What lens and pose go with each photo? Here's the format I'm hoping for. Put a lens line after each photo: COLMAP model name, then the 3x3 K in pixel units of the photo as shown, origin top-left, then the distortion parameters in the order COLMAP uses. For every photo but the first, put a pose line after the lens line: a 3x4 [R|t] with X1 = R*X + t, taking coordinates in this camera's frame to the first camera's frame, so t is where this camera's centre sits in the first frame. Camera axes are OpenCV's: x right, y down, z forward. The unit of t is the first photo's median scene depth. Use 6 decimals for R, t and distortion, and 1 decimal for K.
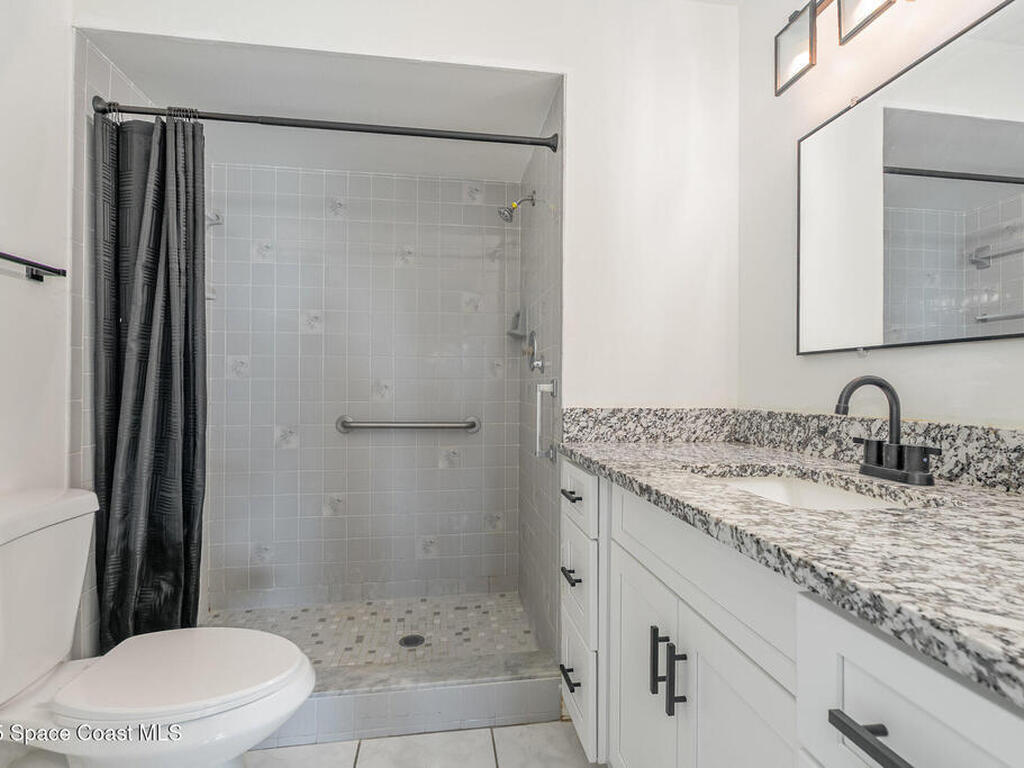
lens RADIAL K [[504.4, 0, 515.2], [0, 504.4, 387.5], [0, 0, 1]] dist [-0.004403, -0.000159]
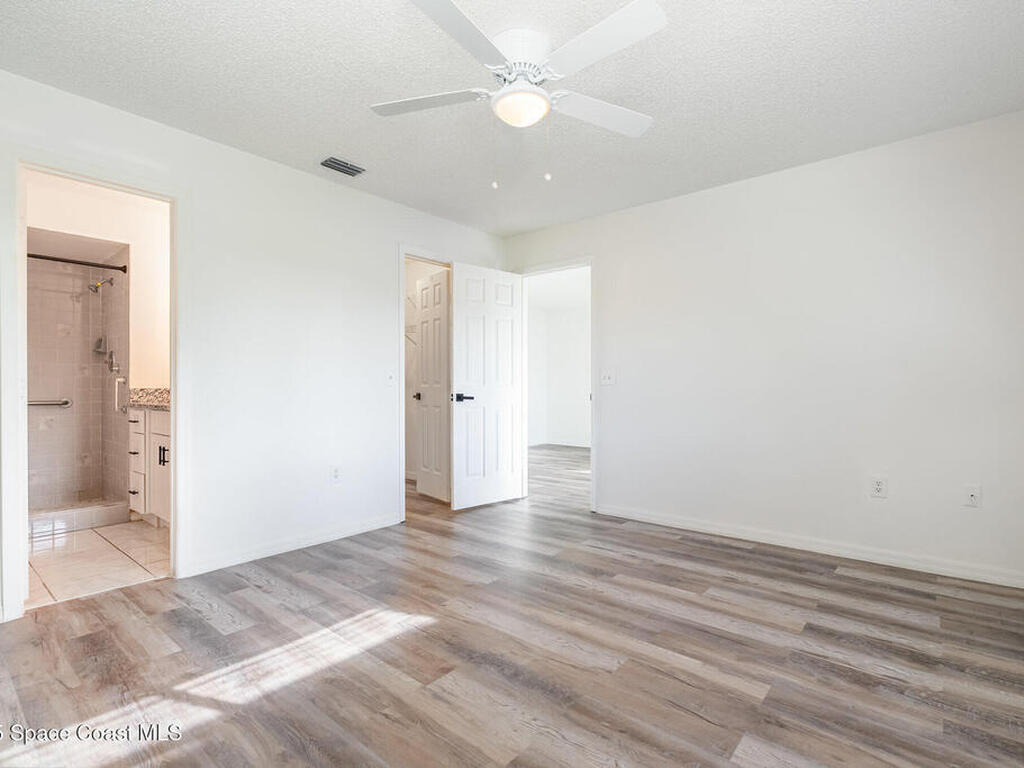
lens RADIAL K [[516.5, 0, 512.0], [0, 516.5, 384.0], [0, 0, 1]] dist [-0.001523, 0.000002]
pose [[0.756658, -0.003530, 0.653802, -0.118323], [0.008596, 0.999953, -0.004549, 0.043528], [-0.653755, 0.009062, 0.756652, -1.815700]]
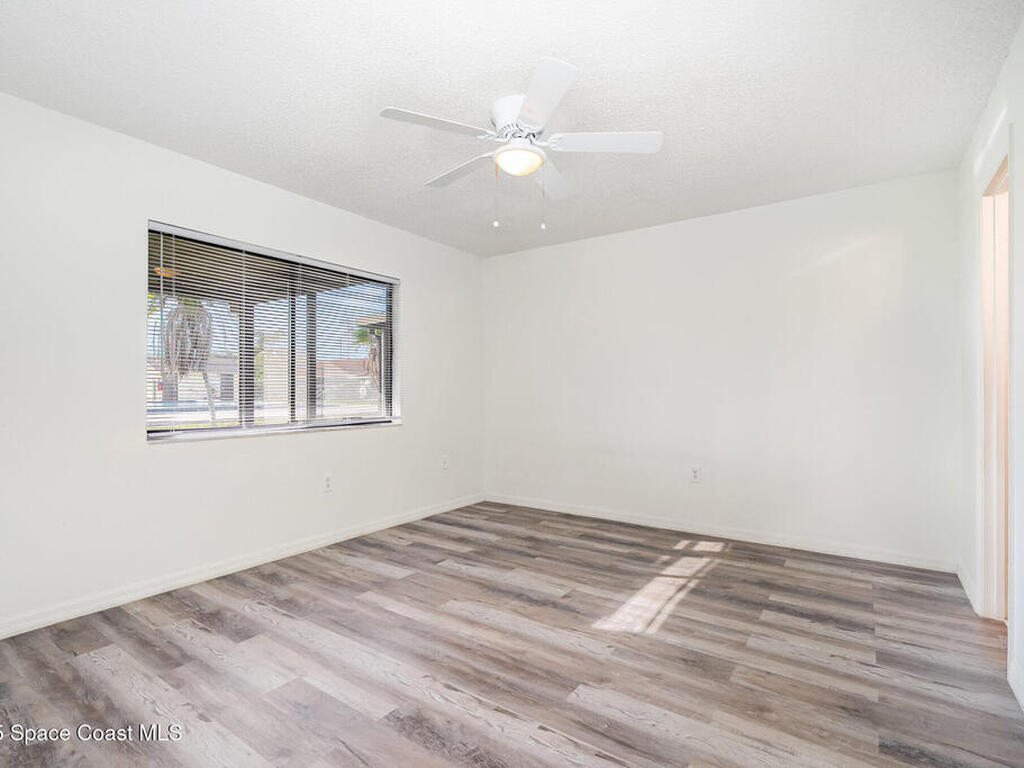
lens RADIAL K [[504.4, 0, 515.2], [0, 504.4, 387.5], [0, 0, 1]] dist [-0.004403, -0.000159]
pose [[-0.690041, -0.010182, -0.723699, 1.678669], [-0.004753, 0.999943, -0.009537, 0.009174], [0.723755, -0.003141, -0.690050, 0.015039]]
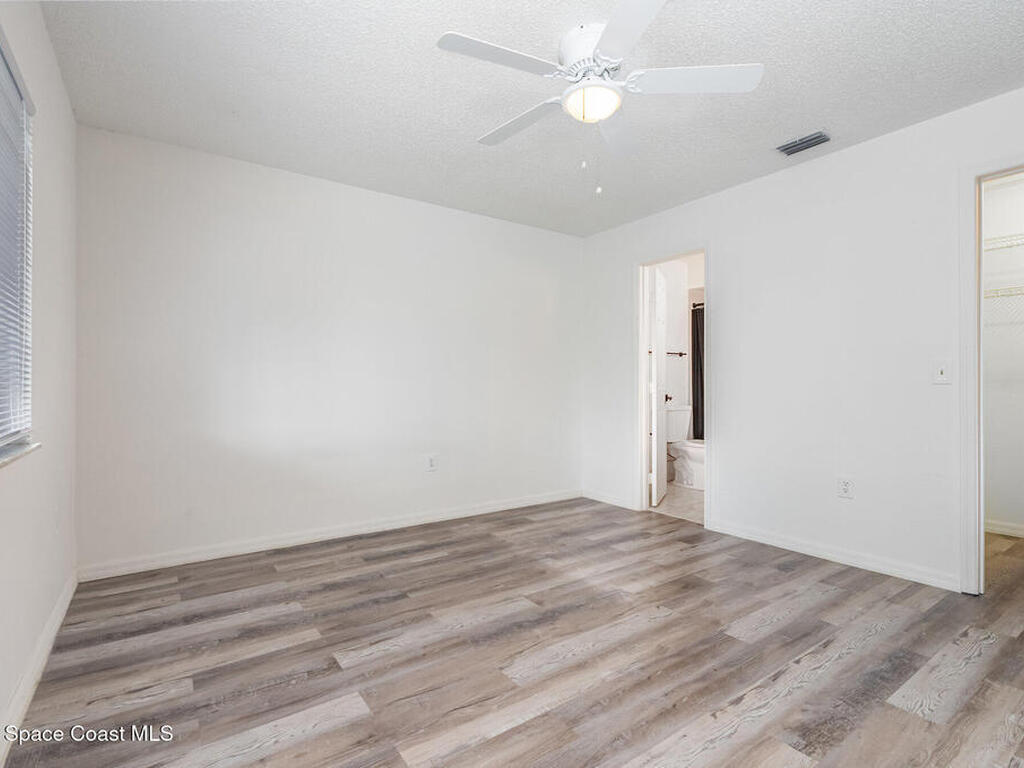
lens RADIAL K [[504.4, 0, 515.2], [0, 504.4, 387.5], [0, 0, 1]] dist [-0.004403, -0.000159]
pose [[0.442048, -0.005790, -0.896973, 1.661790], [0.002425, 0.999983, -0.005260, 0.049191], [0.896988, 0.000150, 0.442054, -1.581408]]
